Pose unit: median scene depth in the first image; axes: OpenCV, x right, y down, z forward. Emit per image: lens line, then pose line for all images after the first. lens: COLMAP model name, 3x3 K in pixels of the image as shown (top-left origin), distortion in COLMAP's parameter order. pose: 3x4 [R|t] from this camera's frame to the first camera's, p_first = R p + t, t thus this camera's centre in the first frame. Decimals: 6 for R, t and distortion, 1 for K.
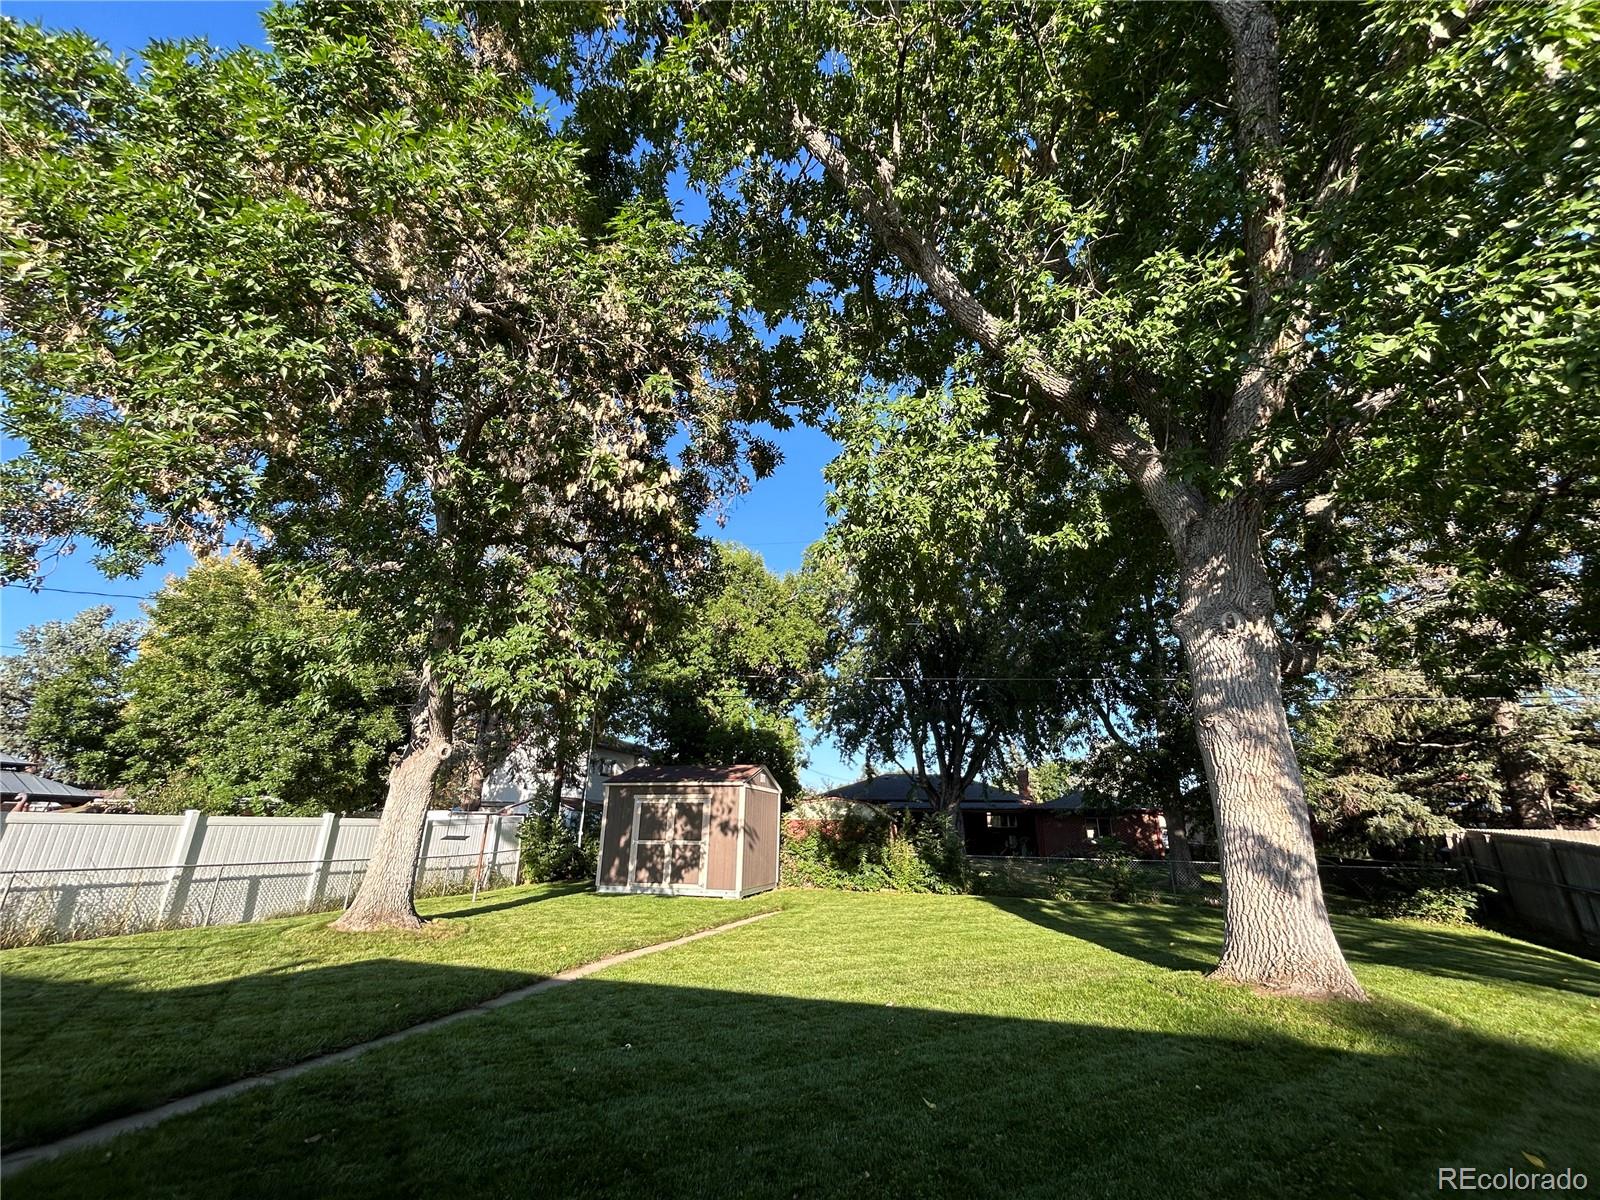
lens RADIAL K [[652.3, 0, 795.1], [0, 652.3, 601.5], [0, 0, 1]] dist [0.001079, 0.000030]
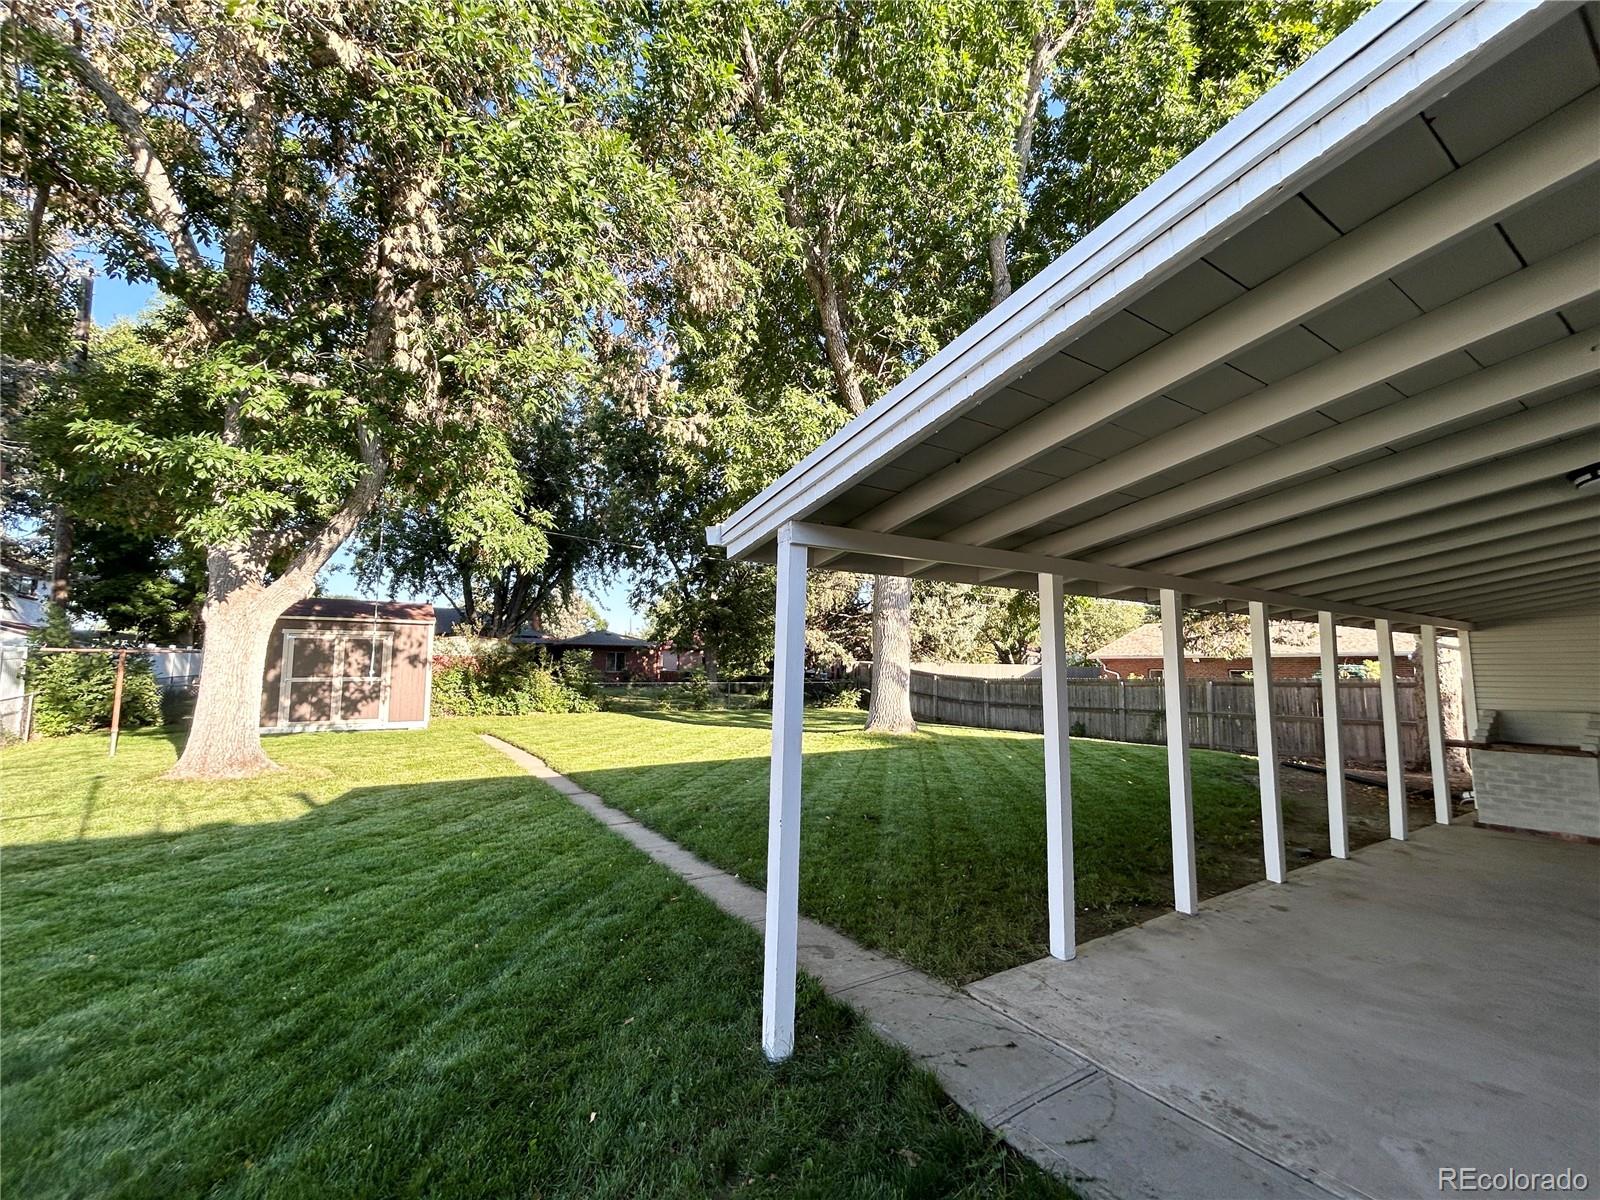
lens RADIAL K [[652.3, 0, 795.1], [0, 652.3, 601.5], [0, 0, 1]] dist [0.001079, 0.000030]
pose [[0.660732, 0.067801, 0.747554, -0.451754], [-0.247721, 0.959811, 0.131898, -0.013154], [-0.708568, -0.272334, 0.650973, -0.028951]]
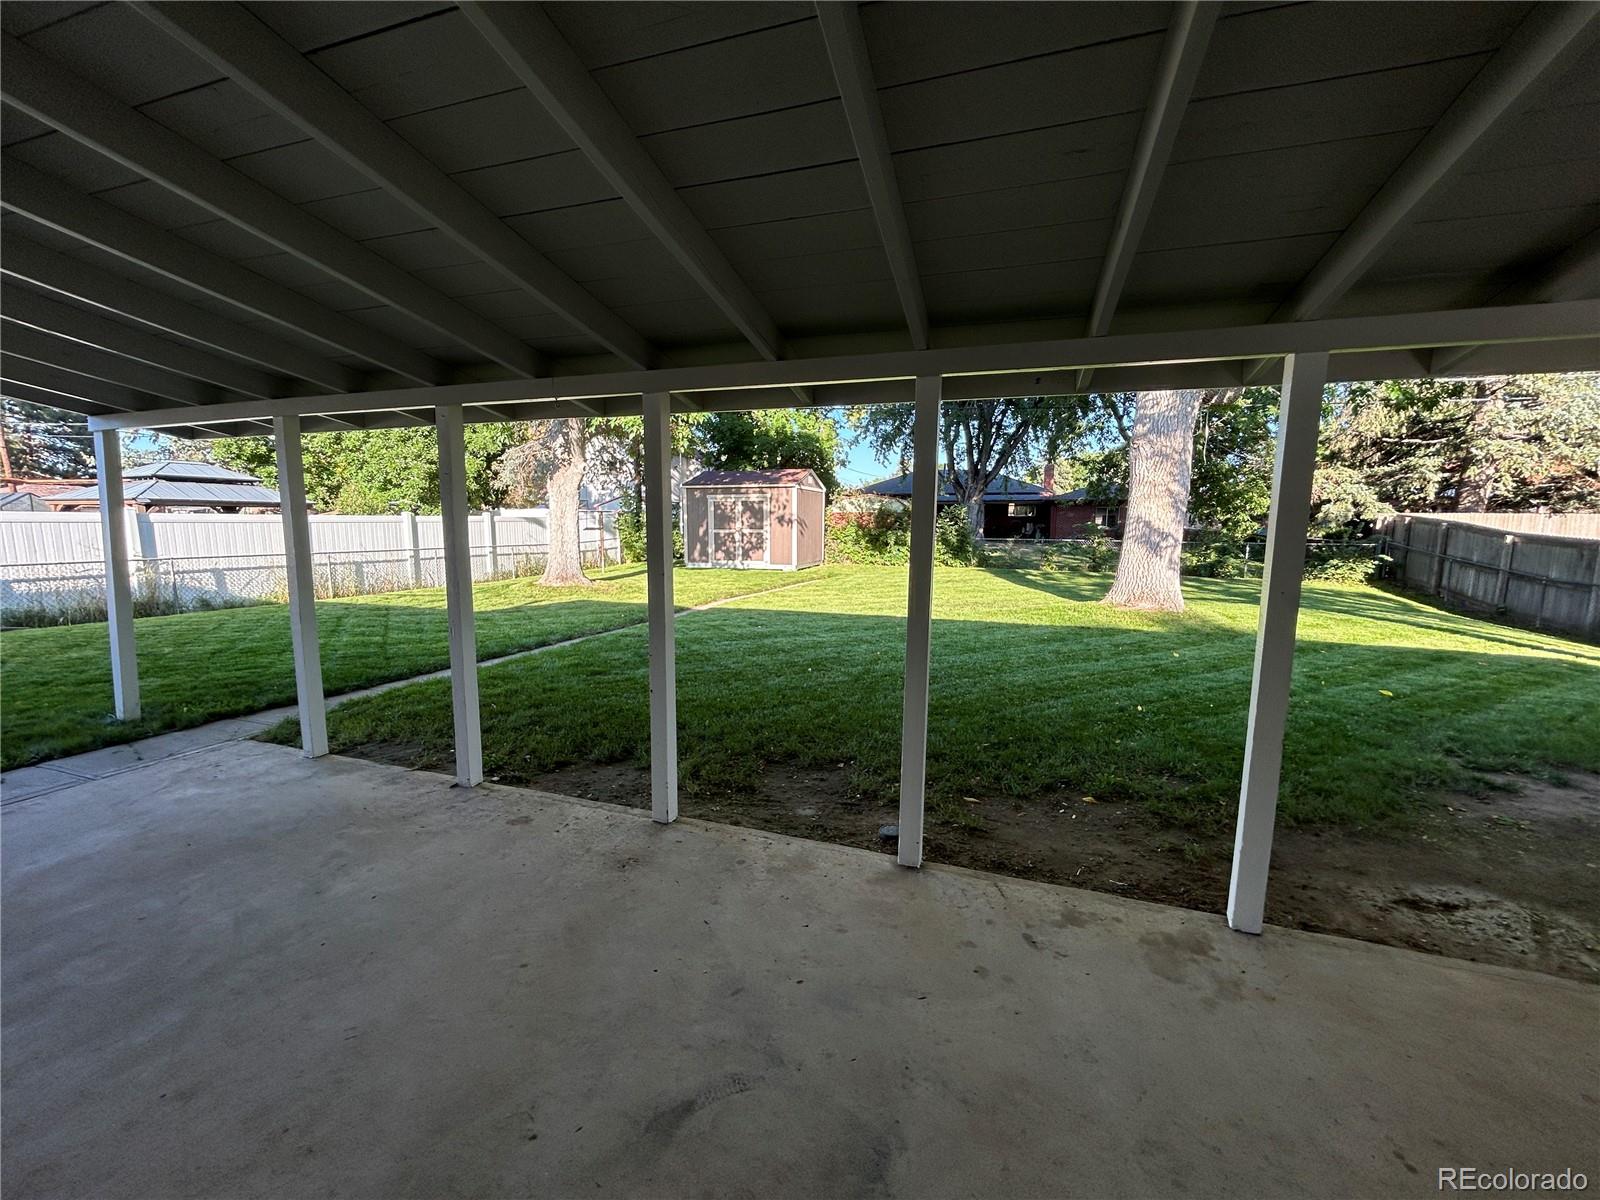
lens RADIAL K [[652.3, 0, 795.1], [0, 652.3, 601.5], [0, 0, 1]] dist [0.001079, 0.000030]
pose [[0.998328, -0.004762, -0.057614, -0.009370], [0.029836, 0.896056, 0.442937, -0.066115], [0.049516, -0.443915, 0.894699, -0.187646]]
